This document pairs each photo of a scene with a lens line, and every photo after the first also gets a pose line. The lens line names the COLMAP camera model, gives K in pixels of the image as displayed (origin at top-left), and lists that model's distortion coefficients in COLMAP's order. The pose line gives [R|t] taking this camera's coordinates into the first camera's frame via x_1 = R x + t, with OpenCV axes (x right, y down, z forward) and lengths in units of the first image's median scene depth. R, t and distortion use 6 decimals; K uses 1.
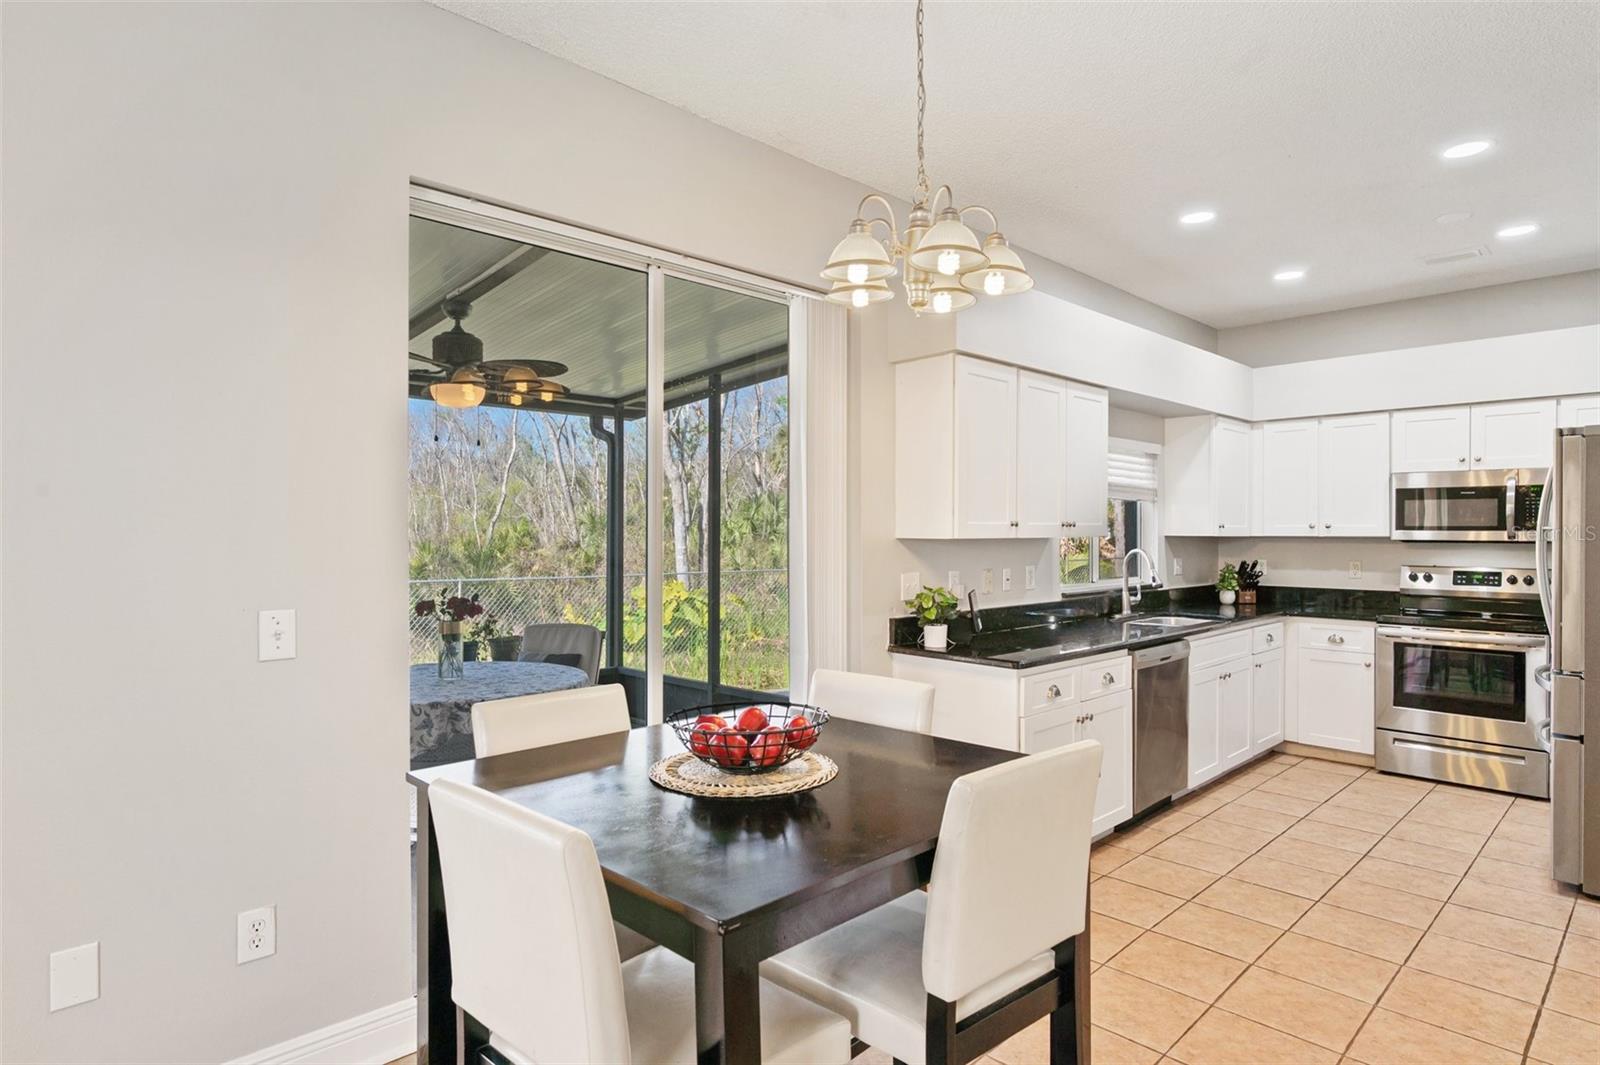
lens RADIAL K [[886.2, 0, 802.1], [0, 886.2, 534.0], [0, 0, 1]] dist [-0.000009, -0.000088]
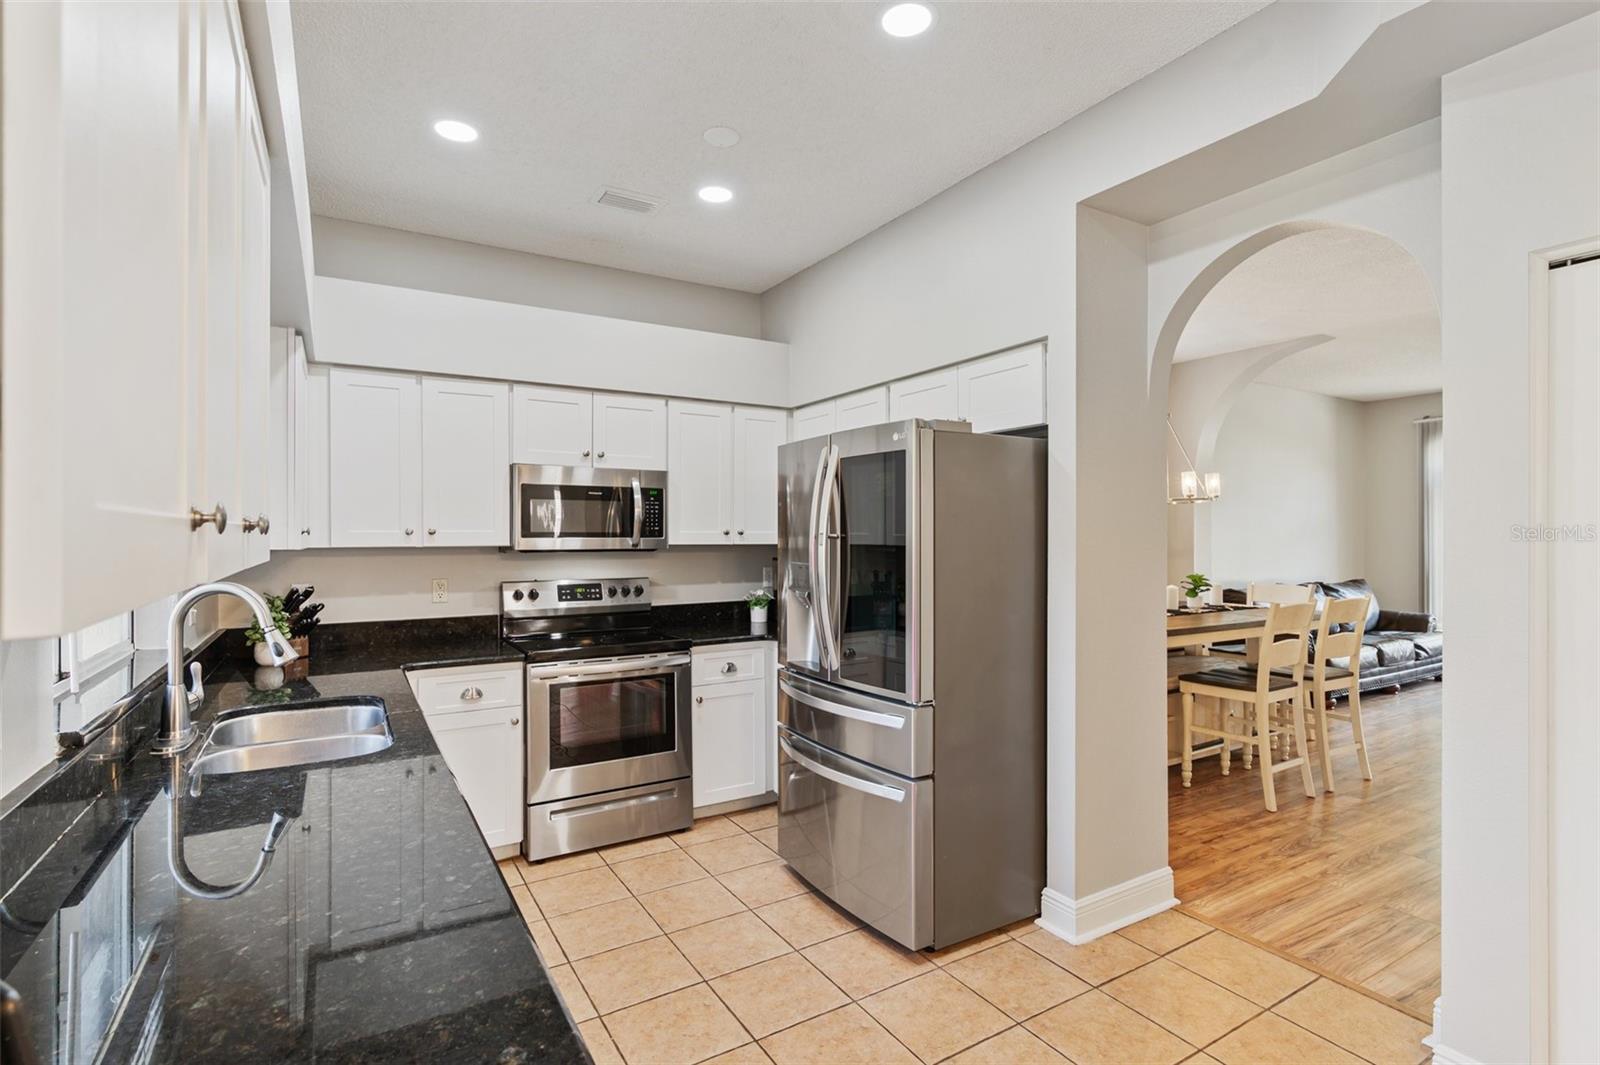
lens RADIAL K [[776.3, 0, 803.4], [0, 776.3, 535.9], [0, 0, 1]] dist [0.002862, 0.000203]
pose [[0.228493, -0.001503, 0.973544, 0.067811], [0.004911, 0.999988, 0.000391, -0.004658], [-0.973533, 0.004691, 0.228498, 0.616902]]
